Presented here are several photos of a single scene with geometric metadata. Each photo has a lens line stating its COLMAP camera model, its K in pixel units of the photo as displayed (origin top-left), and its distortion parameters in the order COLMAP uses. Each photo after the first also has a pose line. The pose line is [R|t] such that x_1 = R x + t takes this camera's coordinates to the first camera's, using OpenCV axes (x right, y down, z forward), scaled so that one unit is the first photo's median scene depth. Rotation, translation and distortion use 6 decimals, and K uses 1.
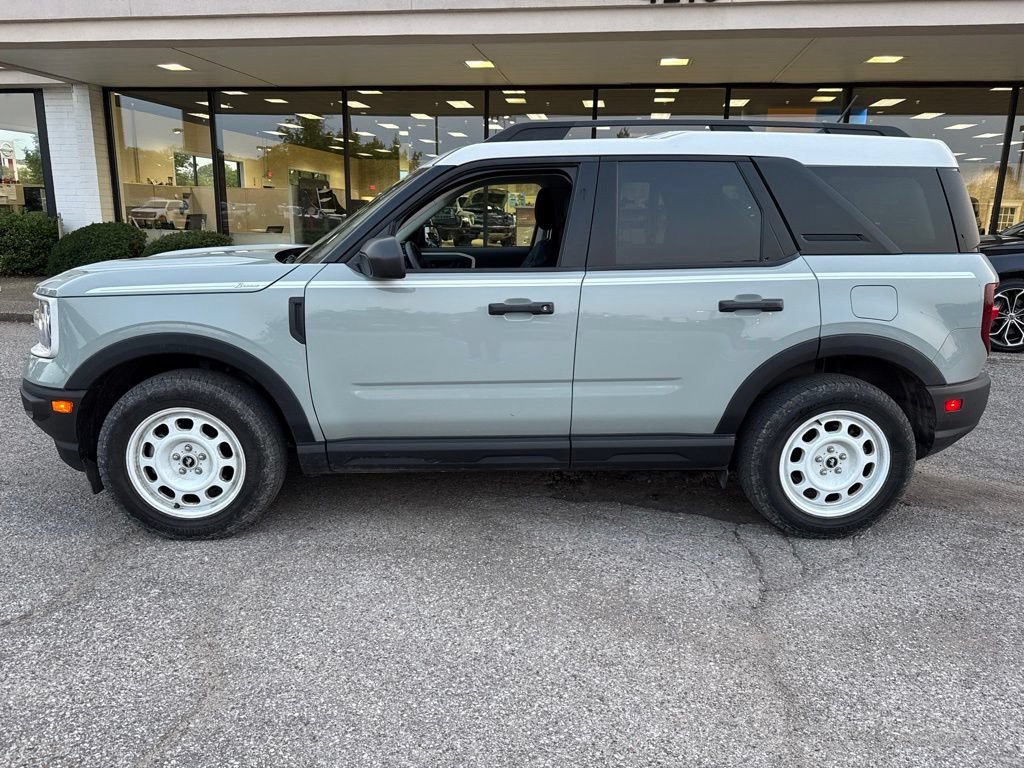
lens RADIAL K [[723.6, 0, 516.0], [0, 723.6, 394.7], [0, 0, 1]] dist [0.100341, -0.165811]
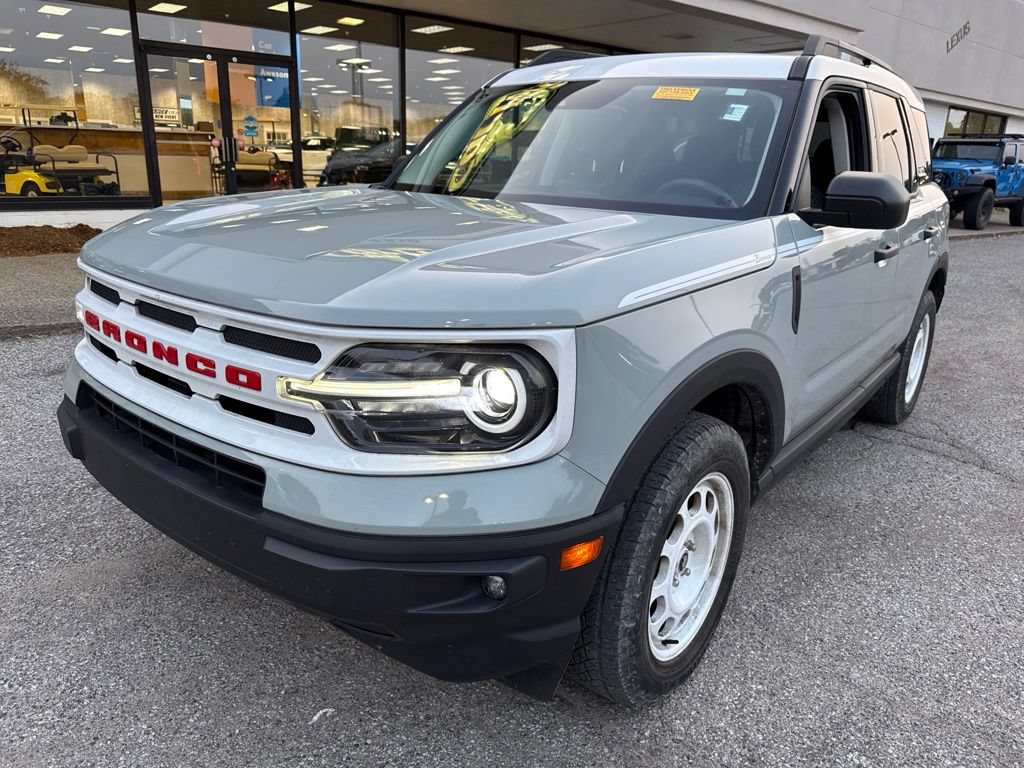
lens RADIAL K [[739.5, 0, 528.9], [0, 739.5, 380.5], [0, 0, 1]] dist [0.011501, -0.017278]
pose [[0.646022, -0.217362, 0.731717, -0.939207], [0.156986, 0.975941, 0.151311, -0.165119], [-0.747002, 0.017119, 0.664602, 0.689802]]
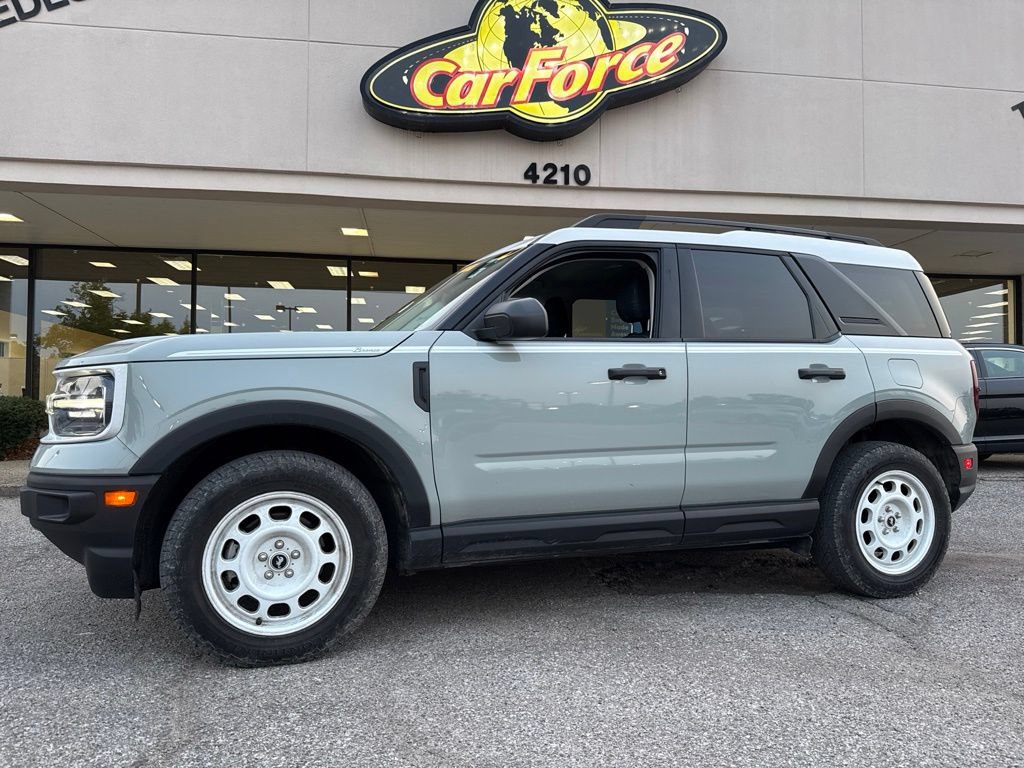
lens RADIAL K [[733.9, 0, 516.4], [0, 733.9, 389.2], [0, 0, 1]] dist [0.039841, -0.061566]
pose [[0.953445, -0.008112, 0.301457, -0.440650], [0.087851, 0.963752, -0.251923, 0.136466], [-0.288486, 0.266678, 0.919597, 0.115275]]
